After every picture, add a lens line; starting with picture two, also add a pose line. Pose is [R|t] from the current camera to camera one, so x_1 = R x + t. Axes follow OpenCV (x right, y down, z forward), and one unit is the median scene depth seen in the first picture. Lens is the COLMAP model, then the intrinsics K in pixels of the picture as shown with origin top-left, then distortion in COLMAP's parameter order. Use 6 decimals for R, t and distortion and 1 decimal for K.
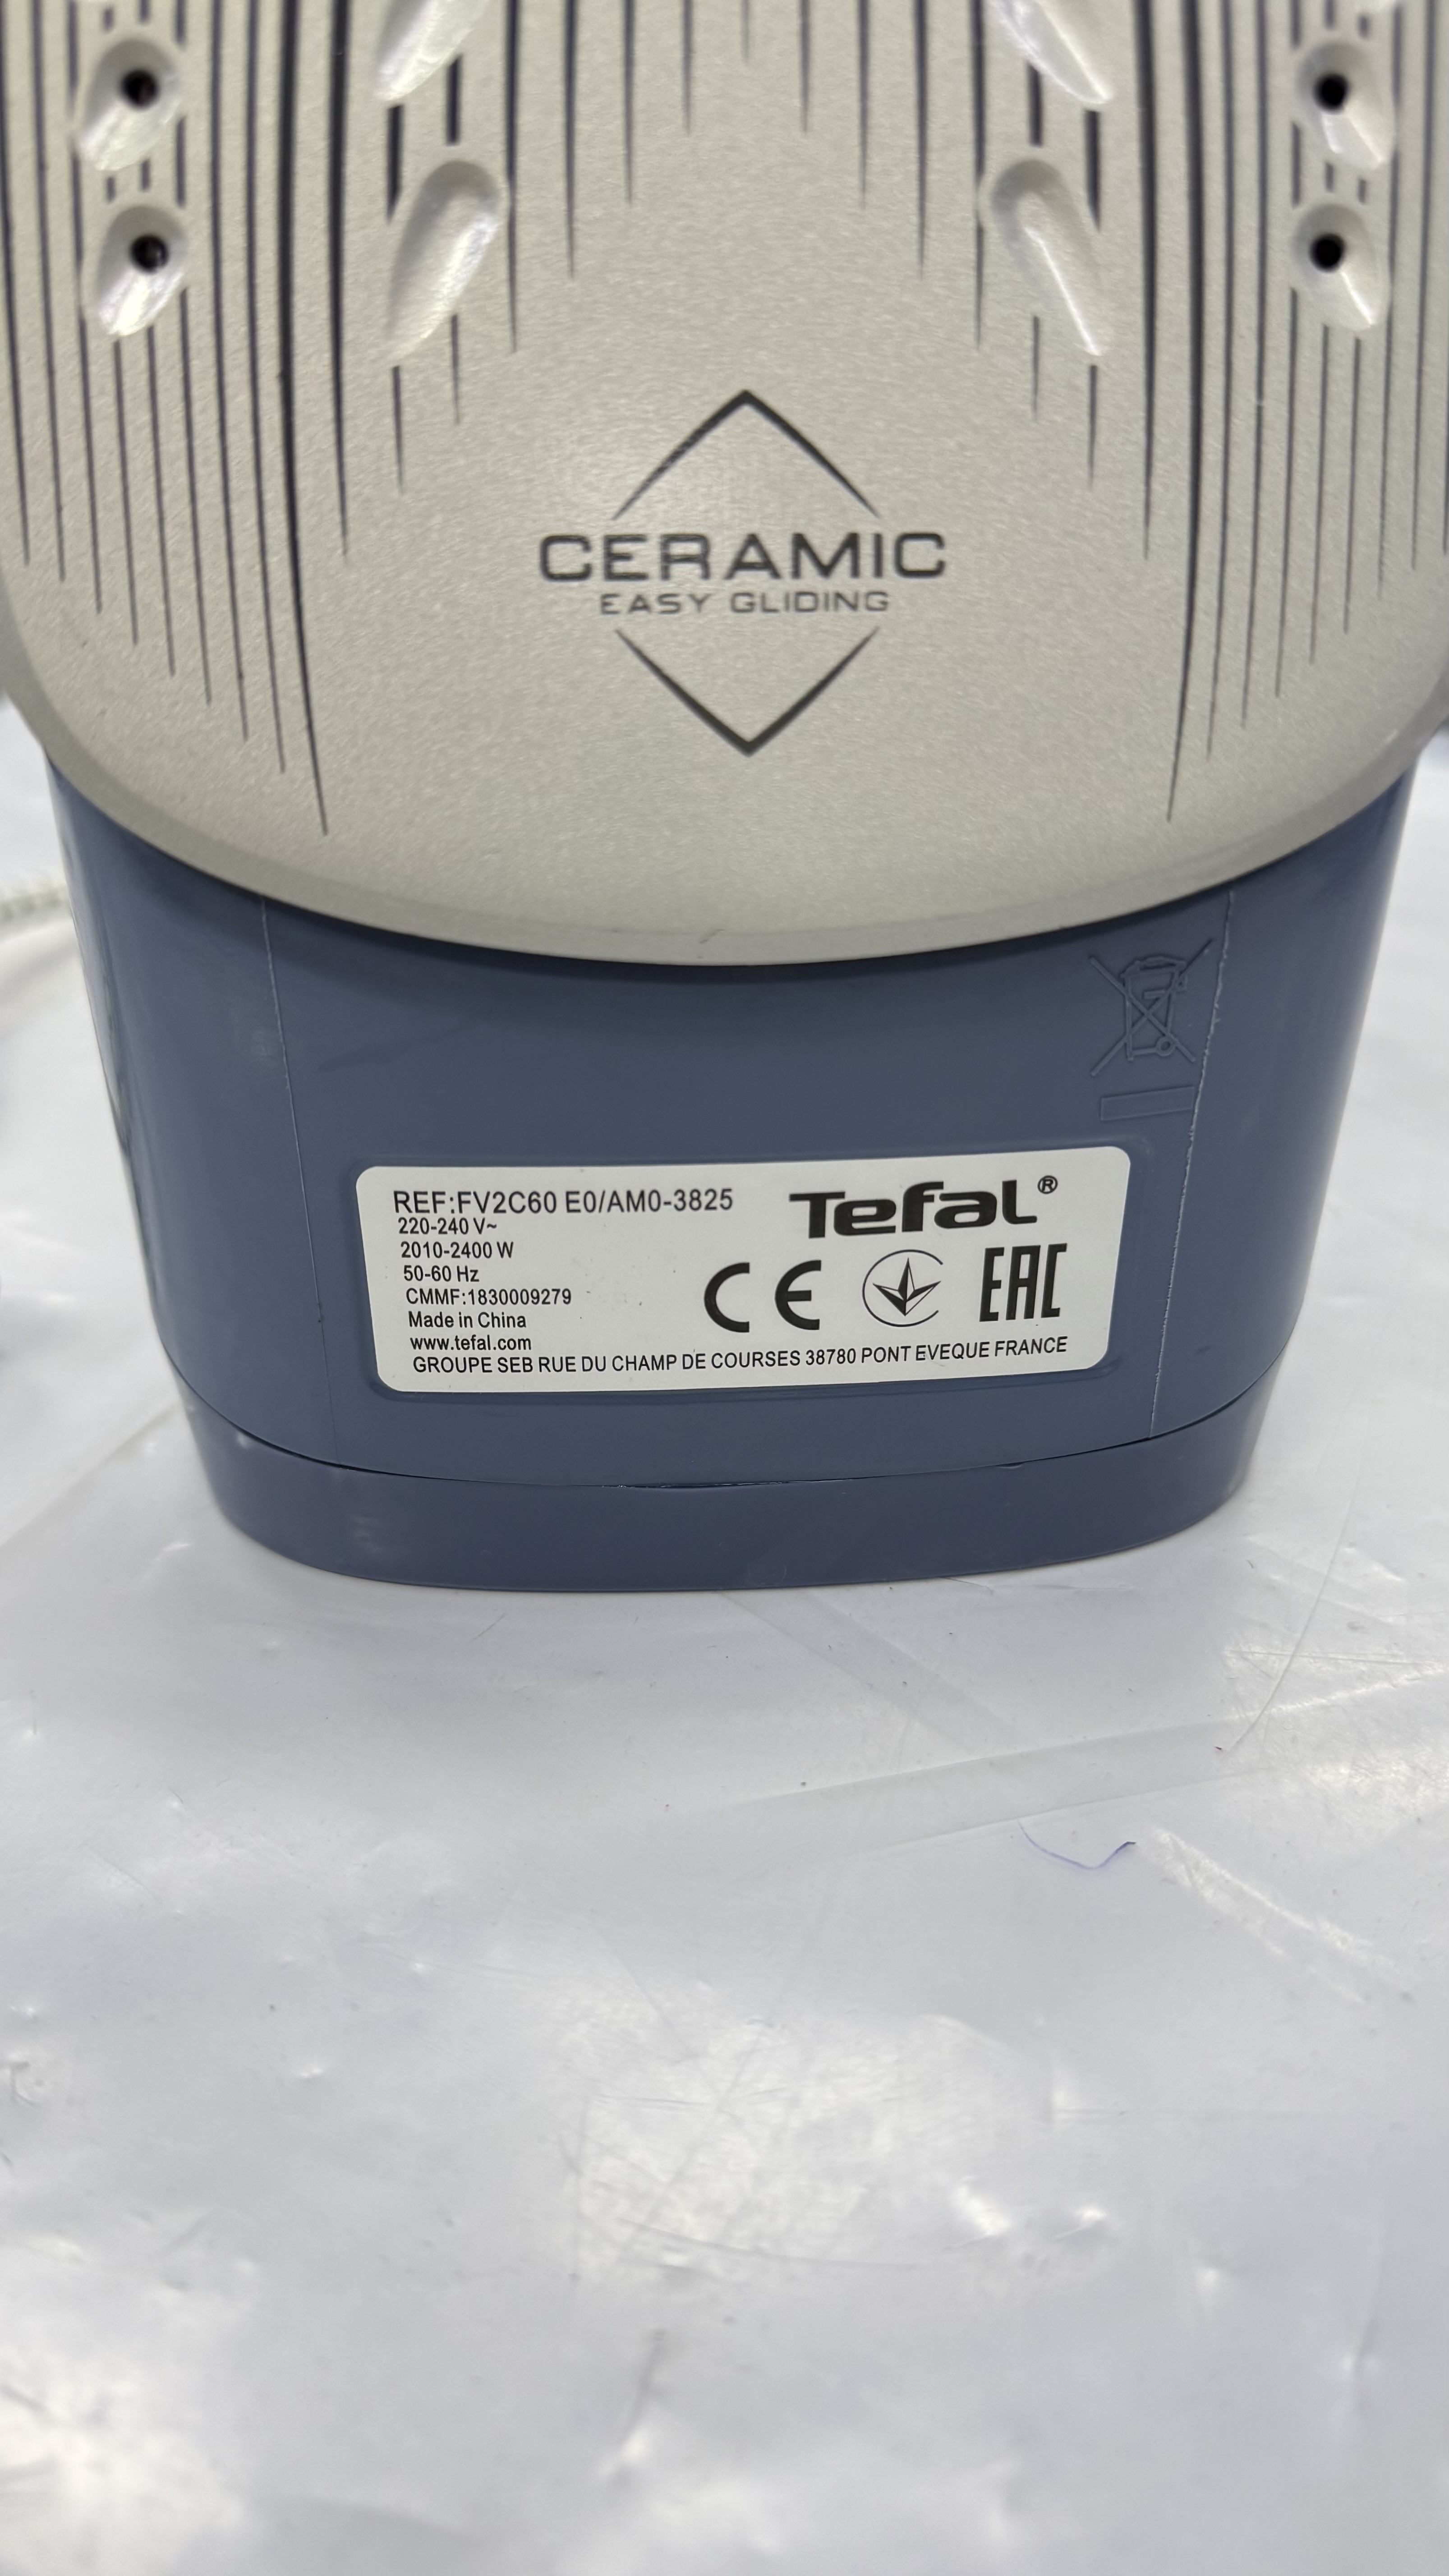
lens RADIAL K [[1849.5, 0, 708.8], [0, 1849.5, 1271.4], [0, 0, 1]] dist [-0.007922, -0.024866]
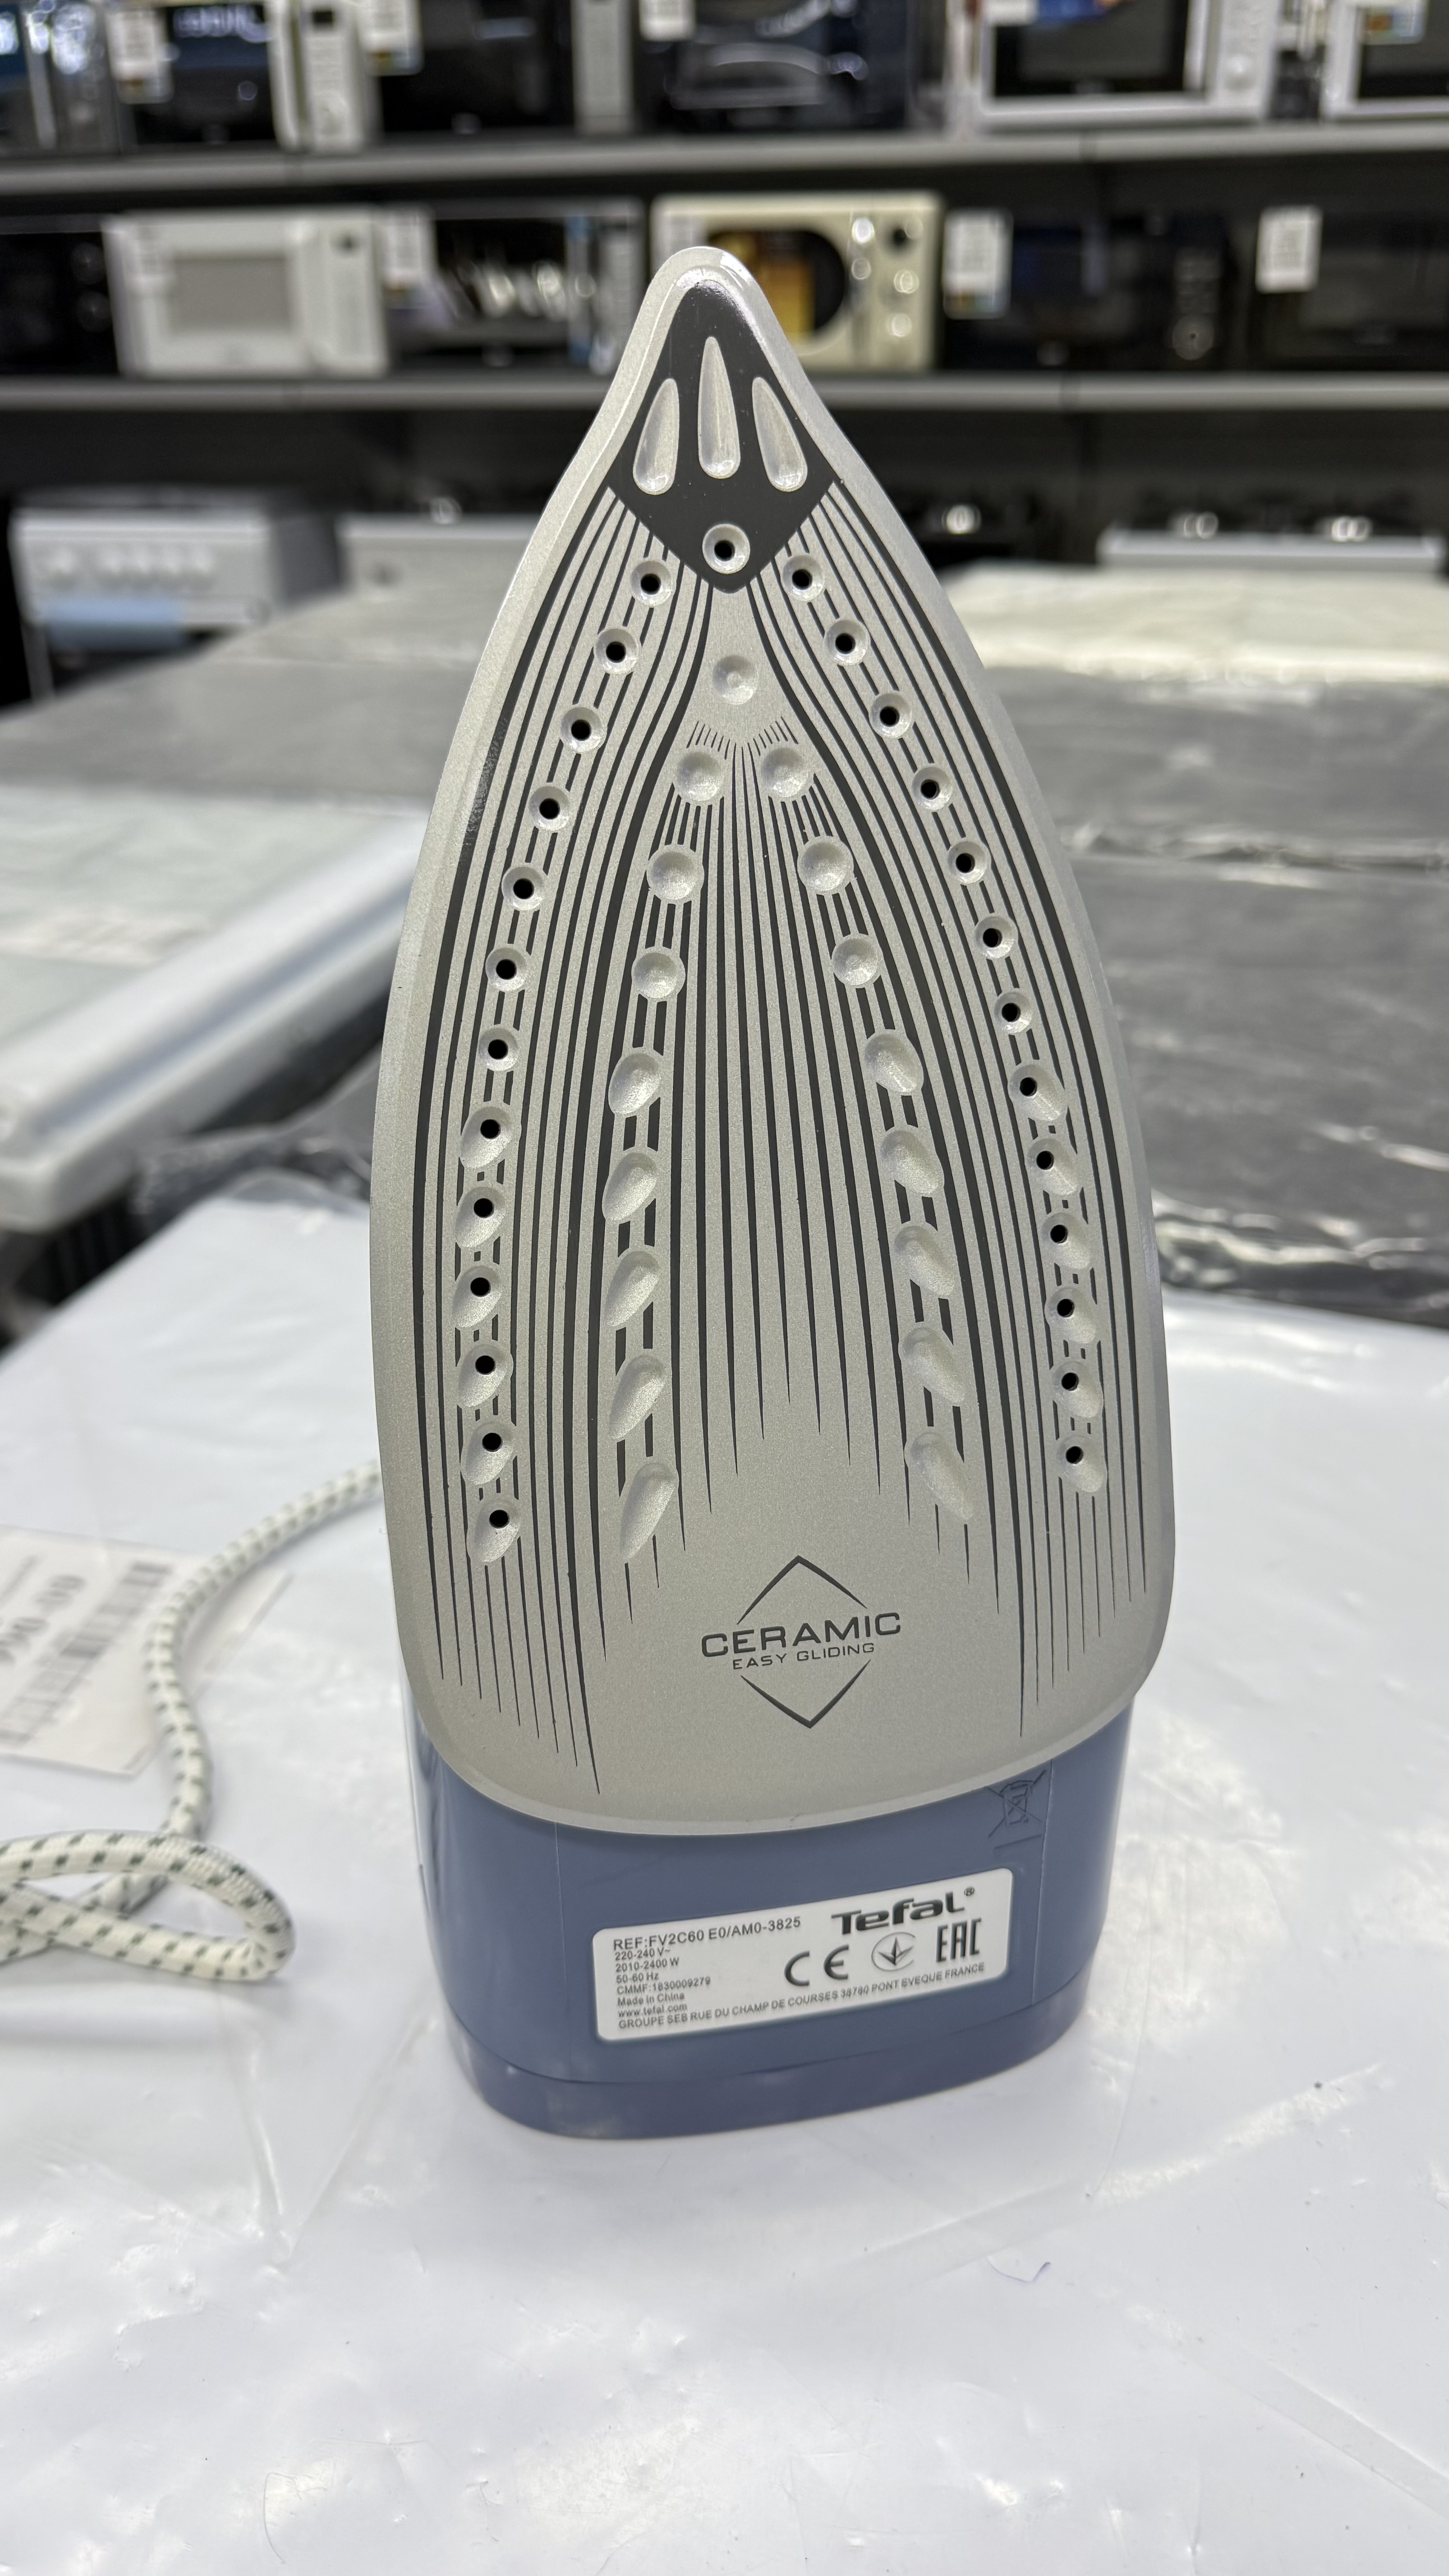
lens RADIAL K [[1849.5, 0, 748.1], [0, 1849.5, 1302.3], [0, 0, 1]] dist [-0.007922, -0.024866]
pose [[0.990731, -0.065405, 0.119060, -0.215486], [0.078776, 0.990660, -0.111299, -0.448254], [-0.110668, 0.119646, 0.986629, -0.855573]]
